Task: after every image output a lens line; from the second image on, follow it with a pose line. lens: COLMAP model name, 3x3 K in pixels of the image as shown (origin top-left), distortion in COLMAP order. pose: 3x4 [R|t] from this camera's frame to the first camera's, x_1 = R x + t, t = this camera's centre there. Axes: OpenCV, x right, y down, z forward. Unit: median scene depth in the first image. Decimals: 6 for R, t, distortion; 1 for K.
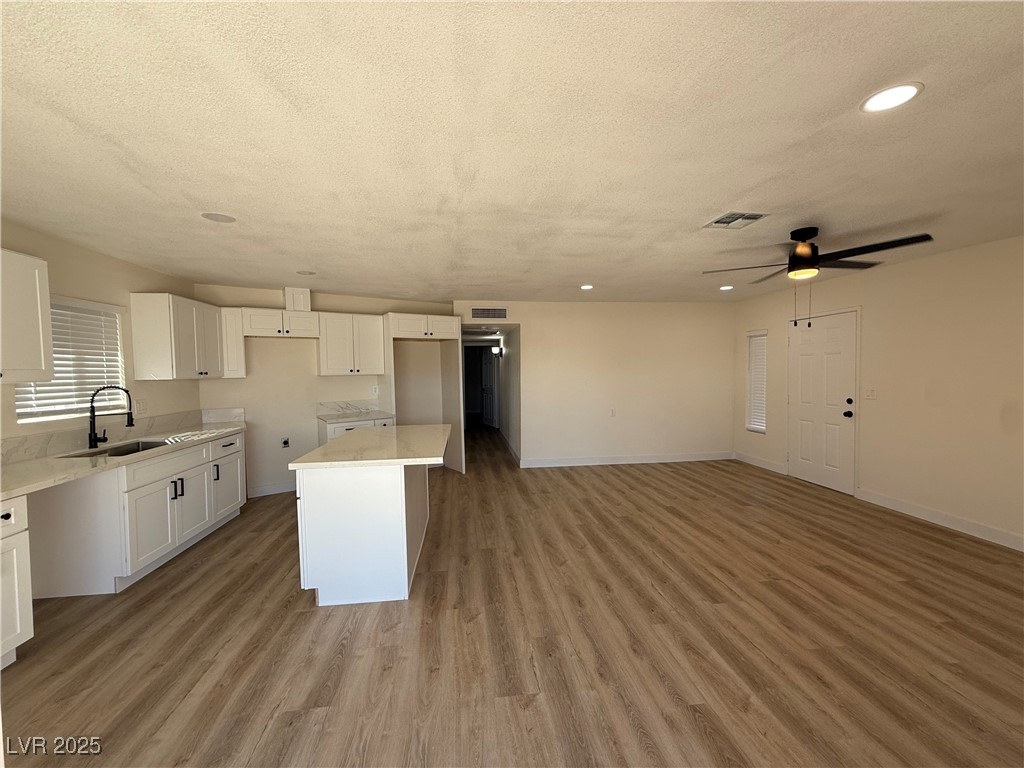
lens RADIAL K [[406.1, 0, 509.8], [0, 406.1, 386.7], [0, 0, 1]] dist [0.000722, 0.000180]
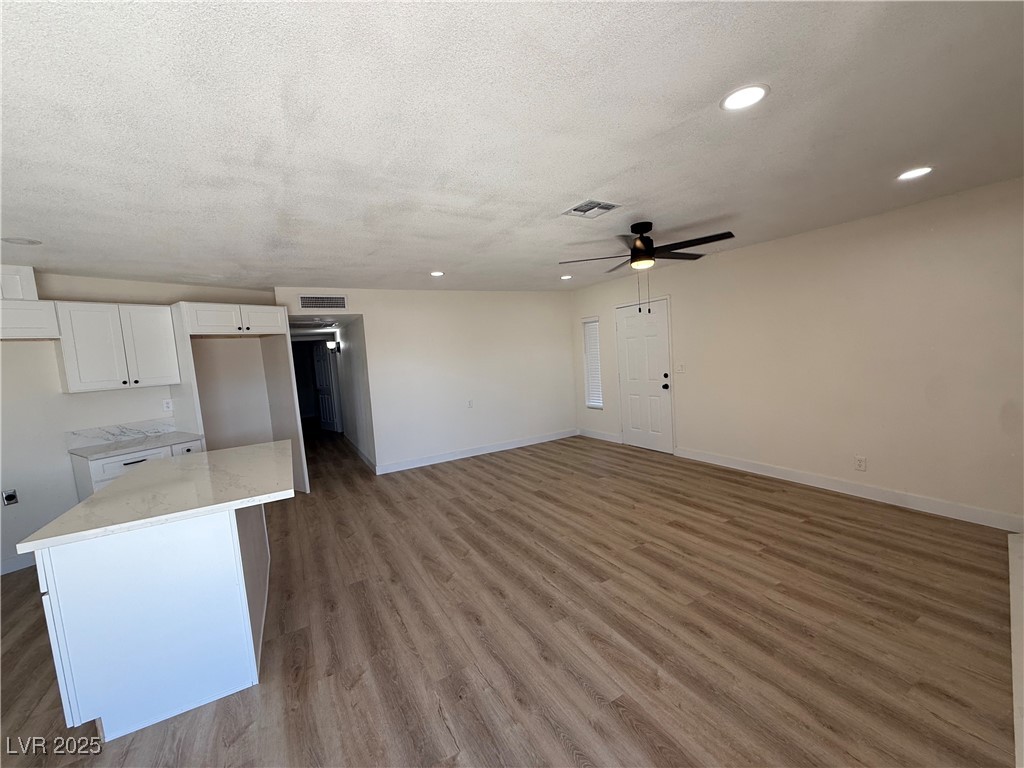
lens RADIAL K [[406.1, 0, 509.8], [0, 406.1, 386.7], [0, 0, 1]] dist [0.000722, 0.000180]
pose [[0.921931, -0.081984, 0.378579, -0.050300], [0.072866, 0.996603, 0.038374, -0.015249], [-0.380439, -0.007793, 0.924773, 0.108570]]
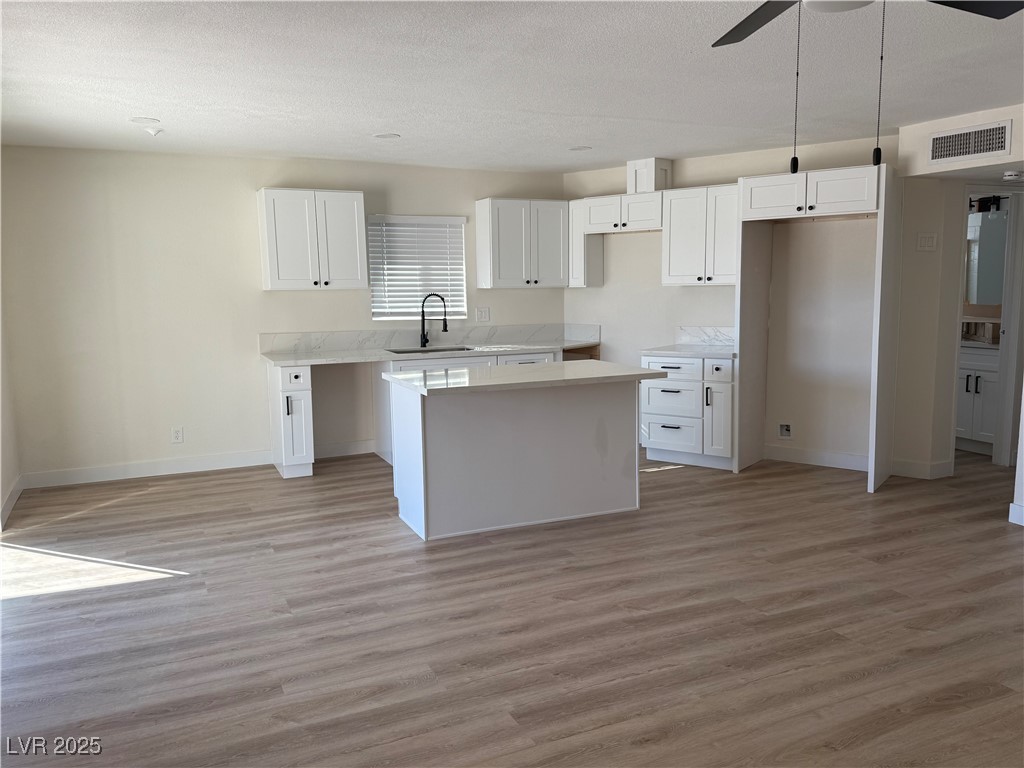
lens RADIAL K [[805.1, 0, 512.0], [0, 805.1, 385.2], [0, 0, 1]] dist [0.133546, -0.231528]
pose [[0.305182, 0.134915, -0.942689, 1.192670], [-0.033164, 0.990819, 0.131067, -0.049382], [0.951717, -0.008736, 0.306854, 0.522767]]
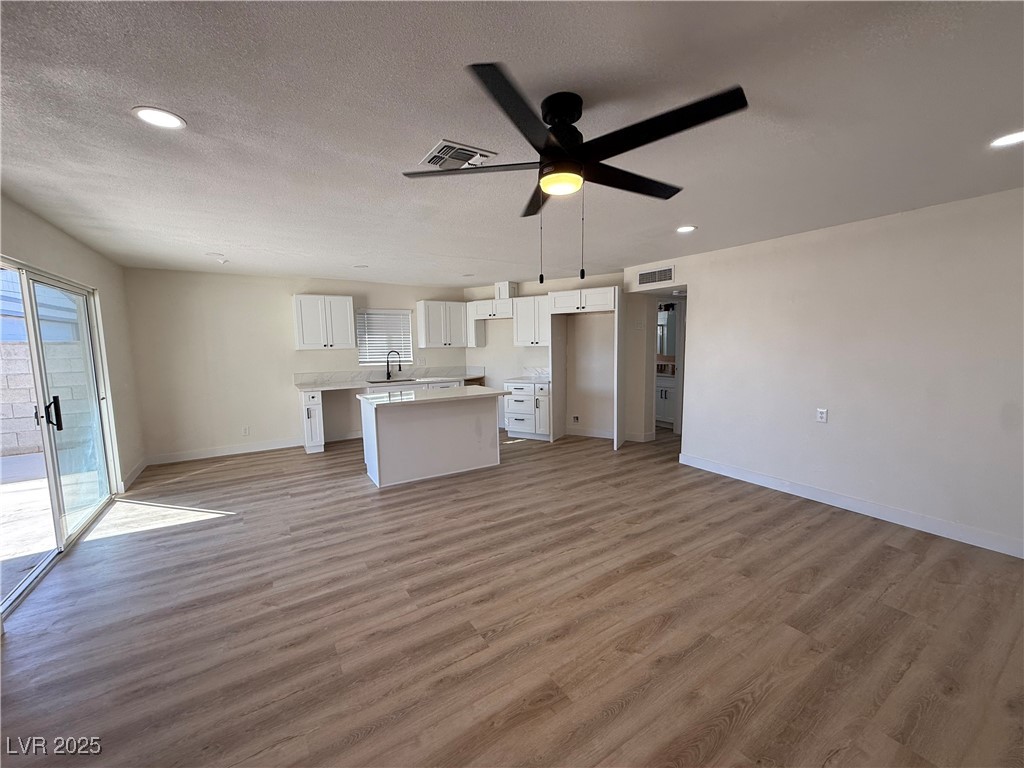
lens RADIAL K [[406.1, 0, 509.8], [0, 406.1, 386.7], [0, 0, 1]] dist [0.000722, 0.000180]
pose [[0.428191, 0.106439, -0.897398, 1.139236], [-0.031251, 0.994189, 0.103008, -0.051147], [0.903148, -0.016063, 0.429029, 0.643019]]
